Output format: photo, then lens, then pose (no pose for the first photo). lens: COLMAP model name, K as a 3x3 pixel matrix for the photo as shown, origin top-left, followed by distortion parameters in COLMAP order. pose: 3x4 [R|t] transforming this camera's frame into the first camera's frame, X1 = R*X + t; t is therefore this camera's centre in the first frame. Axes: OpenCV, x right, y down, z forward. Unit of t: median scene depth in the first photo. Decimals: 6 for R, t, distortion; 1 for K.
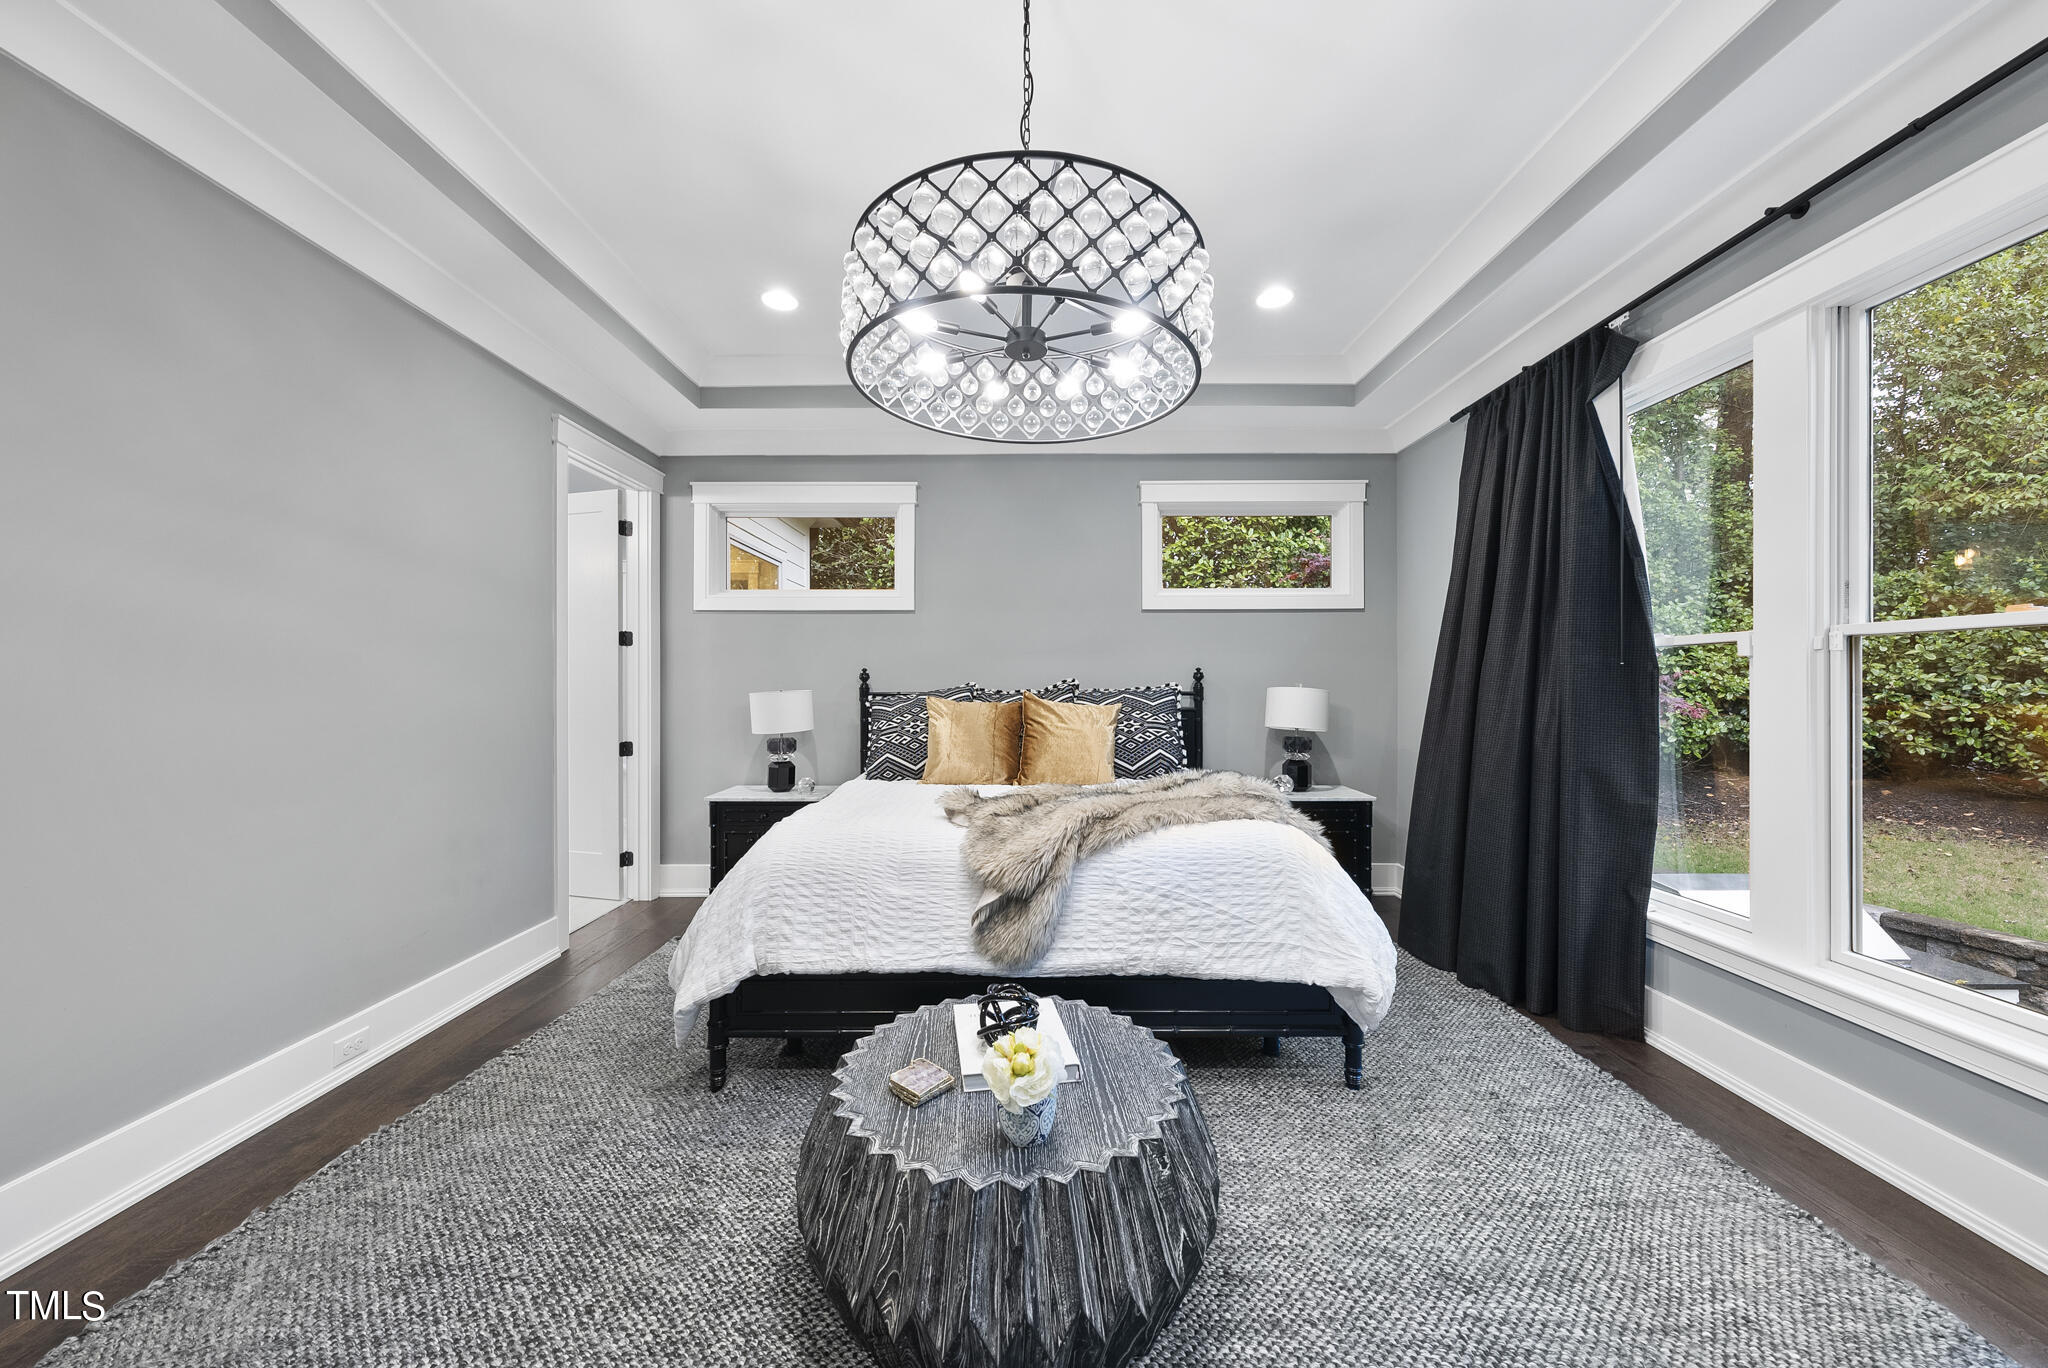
lens RADIAL K [[696.8, 0, 1028.2], [0, 696.8, 680.2], [0, 0, 1]] dist [-0.001108, 0.000240]
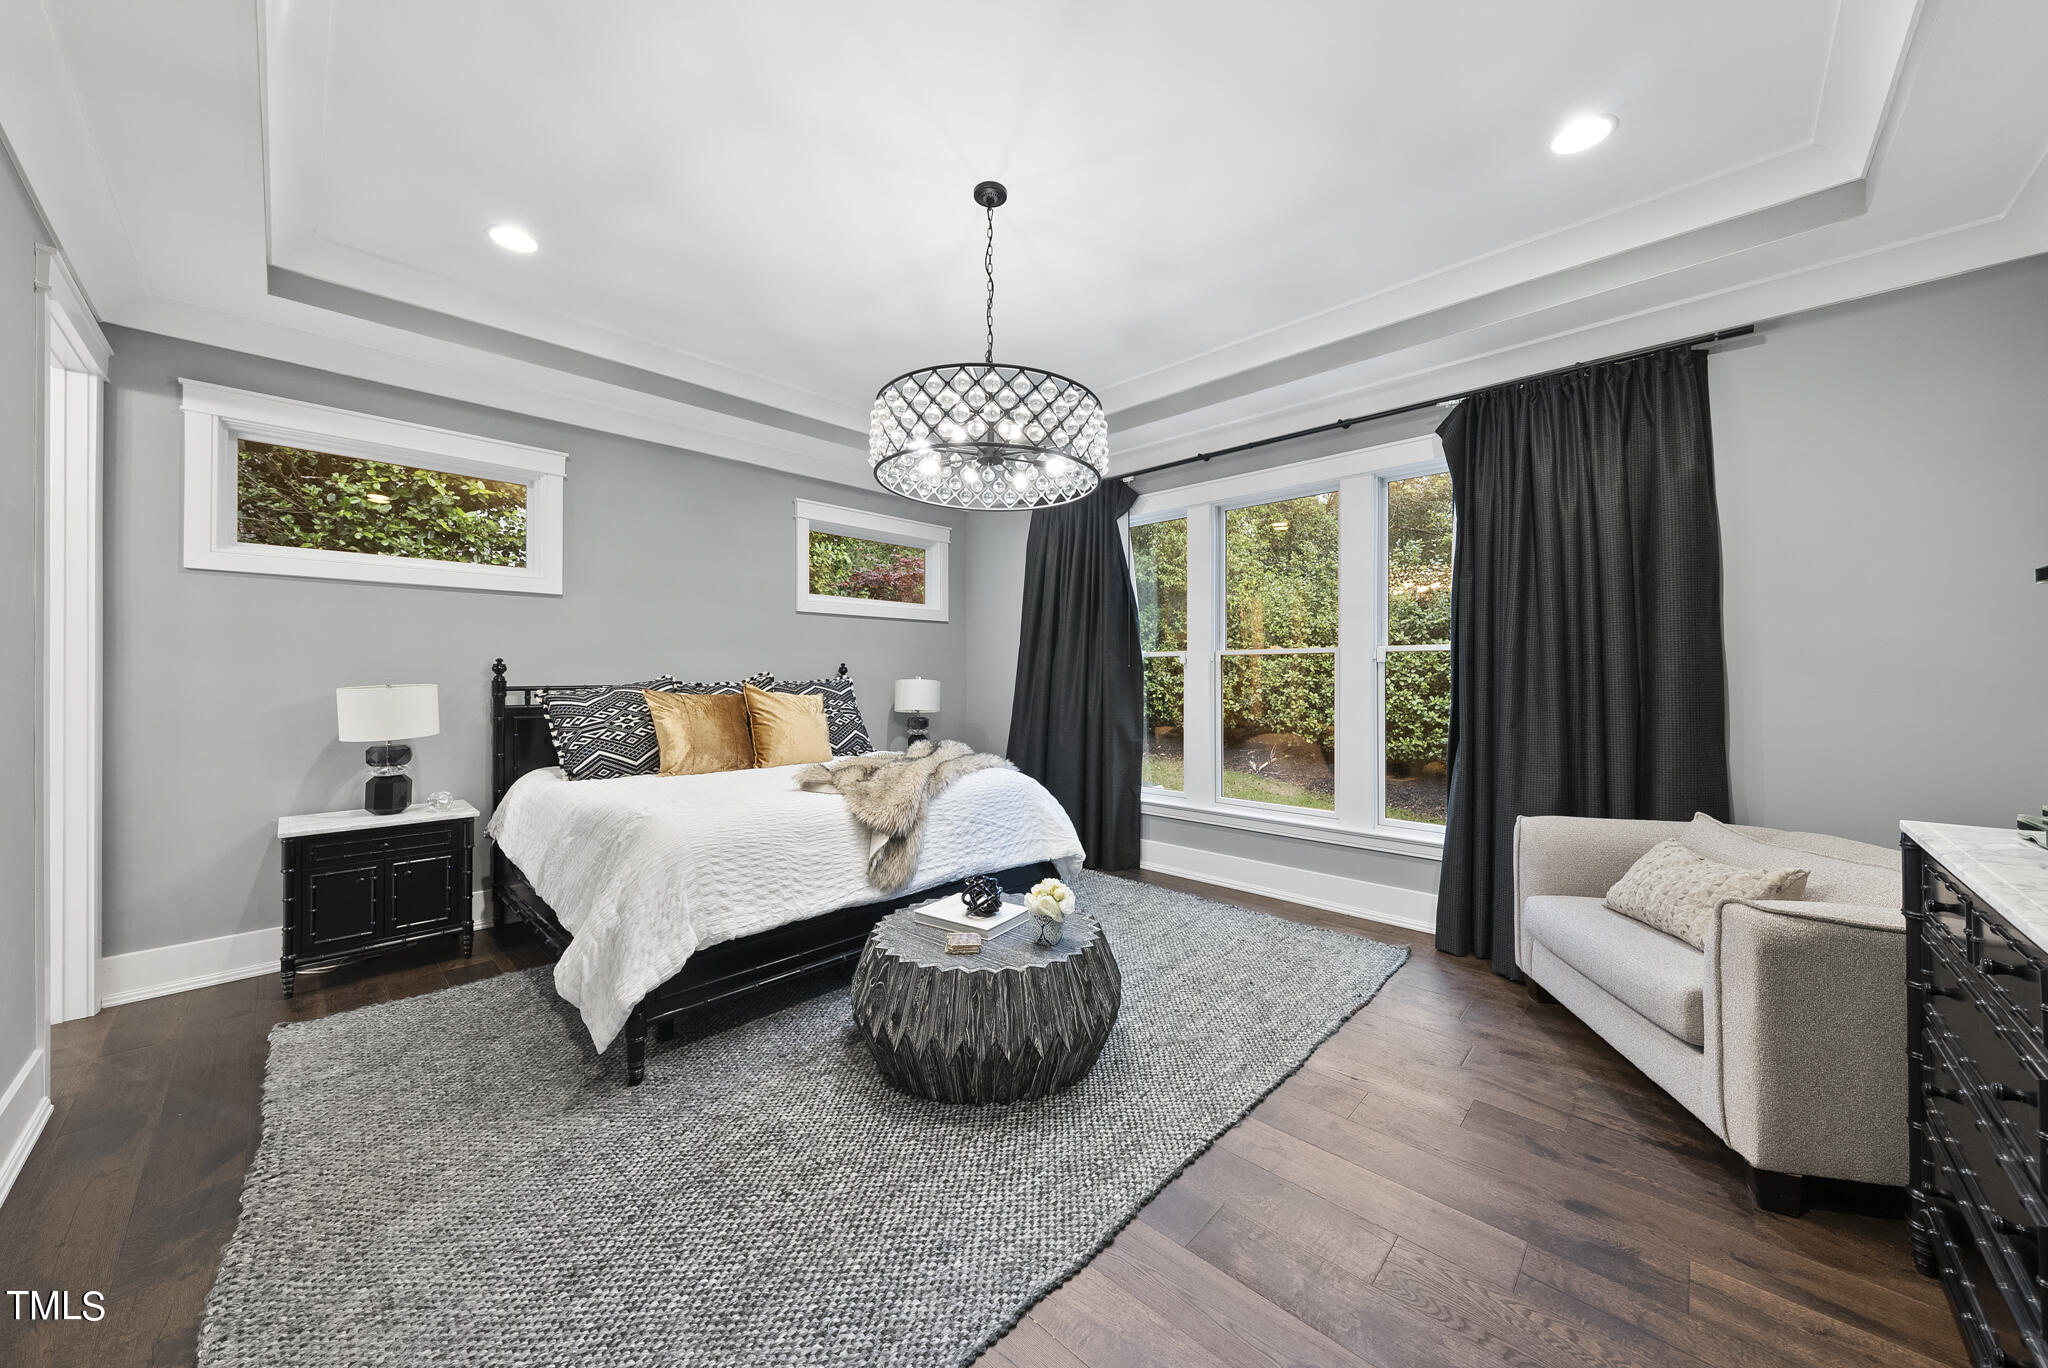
lens RADIAL K [[696.8, 0, 1006.3], [0, 696.8, 669.3], [0, 0, 1]] dist [-0.001108, 0.000240]
pose [[0.707668, 0.007592, 0.706505, -0.660838], [-0.004085, 0.999970, -0.006654, -0.000827], [-0.706534, 0.001823, 0.707677, -0.070117]]
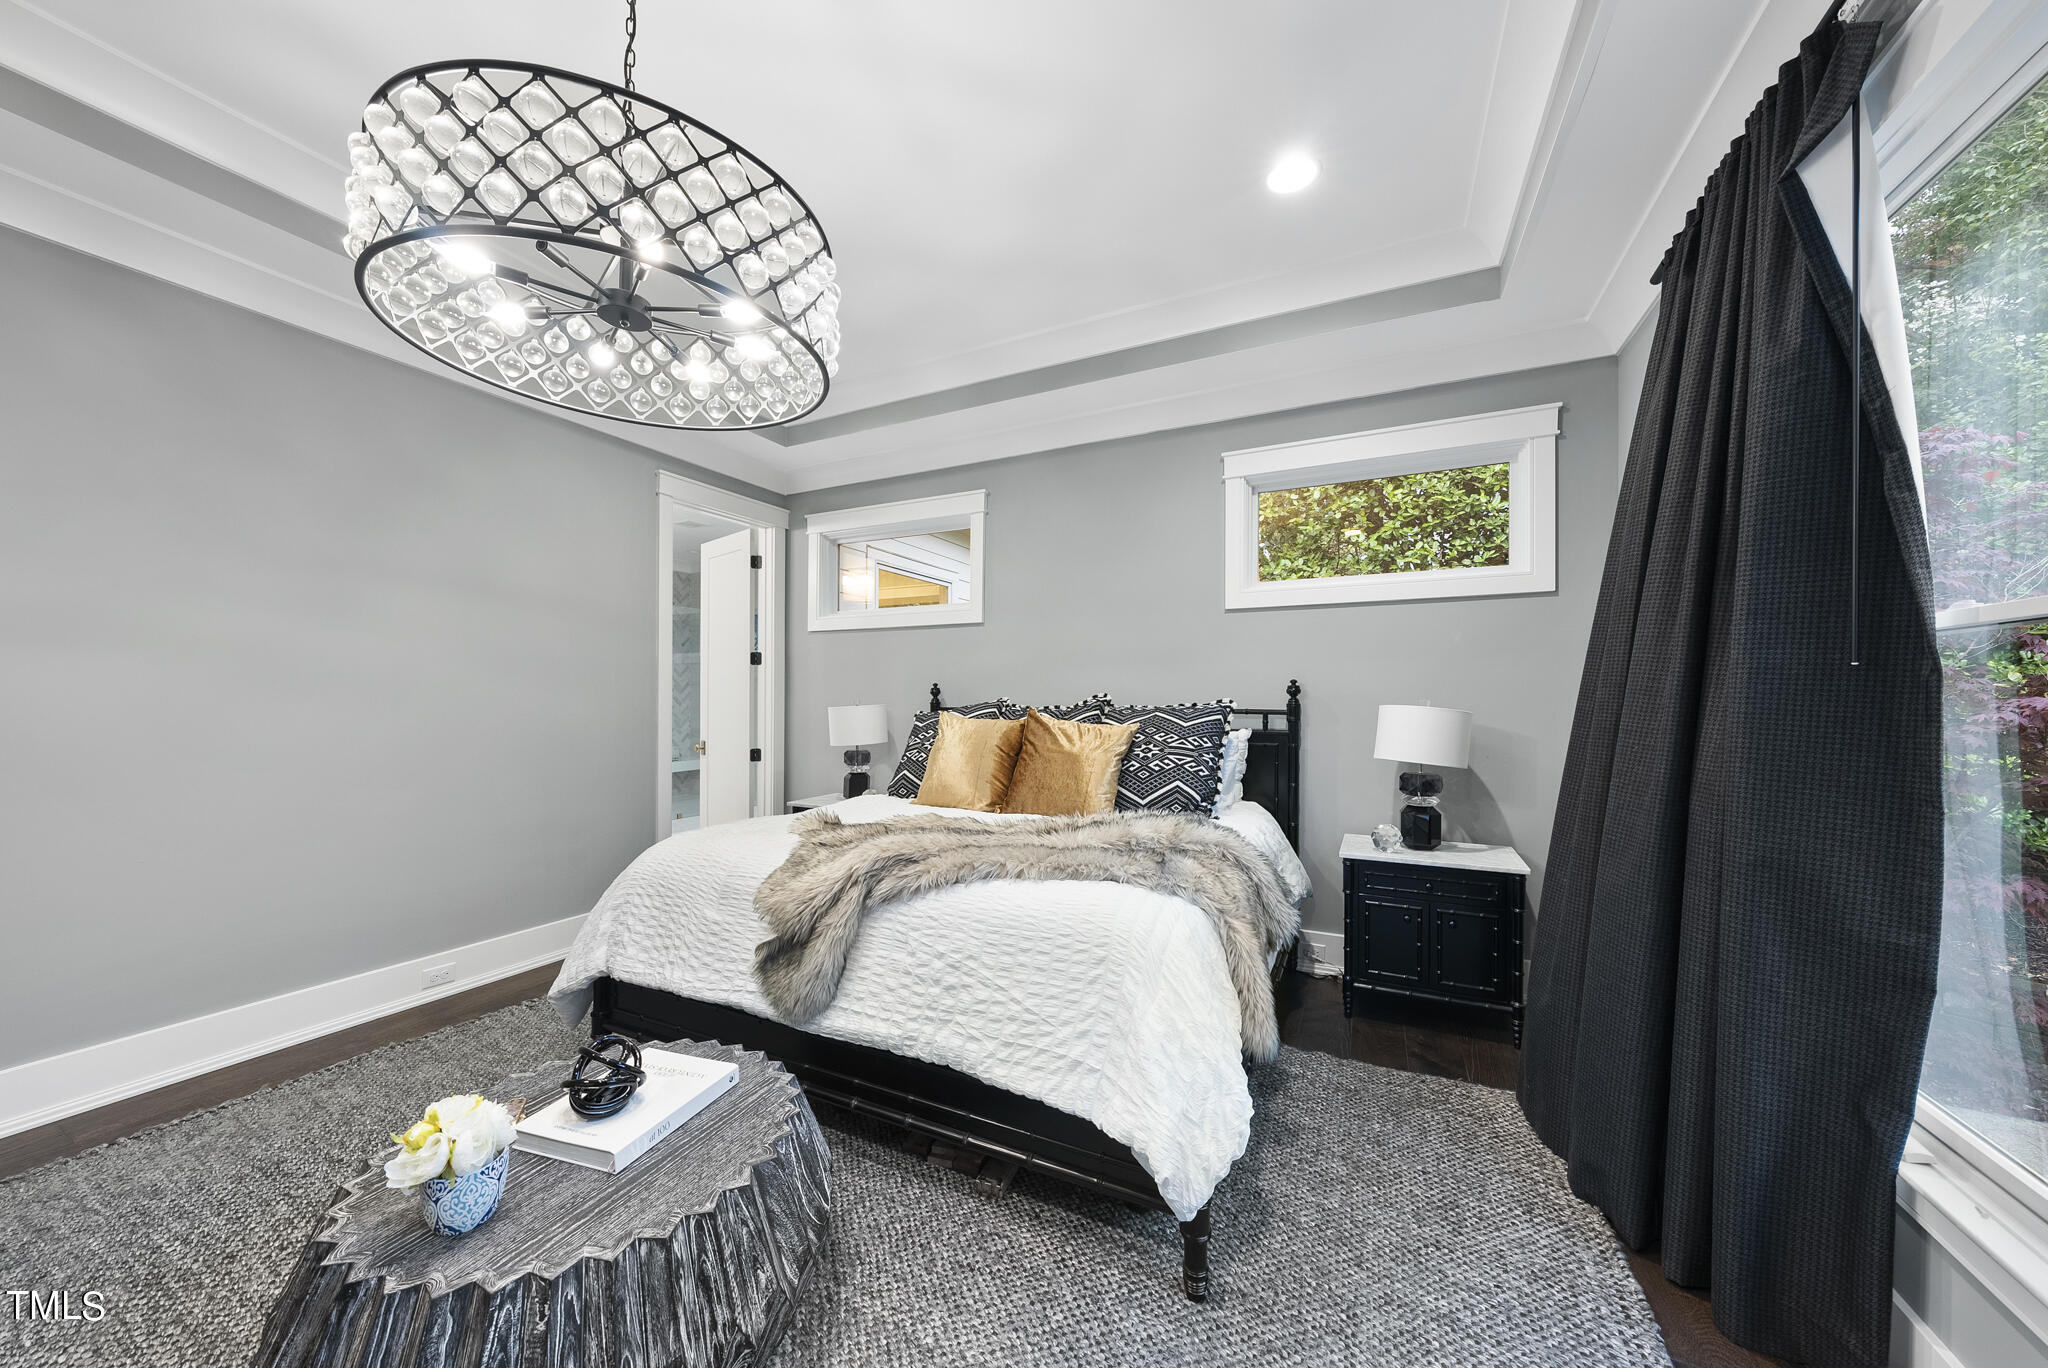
lens RADIAL K [[696.8, 0, 1024.5], [0, 696.8, 694.6], [0, 0, 1]] dist [-0.001108, 0.000240]
pose [[0.901509, 0.000861, -0.432760, 0.513790], [-0.001309, 0.999999, -0.000737, -0.000399], [0.432759, 0.001231, 0.901509, 0.266640]]
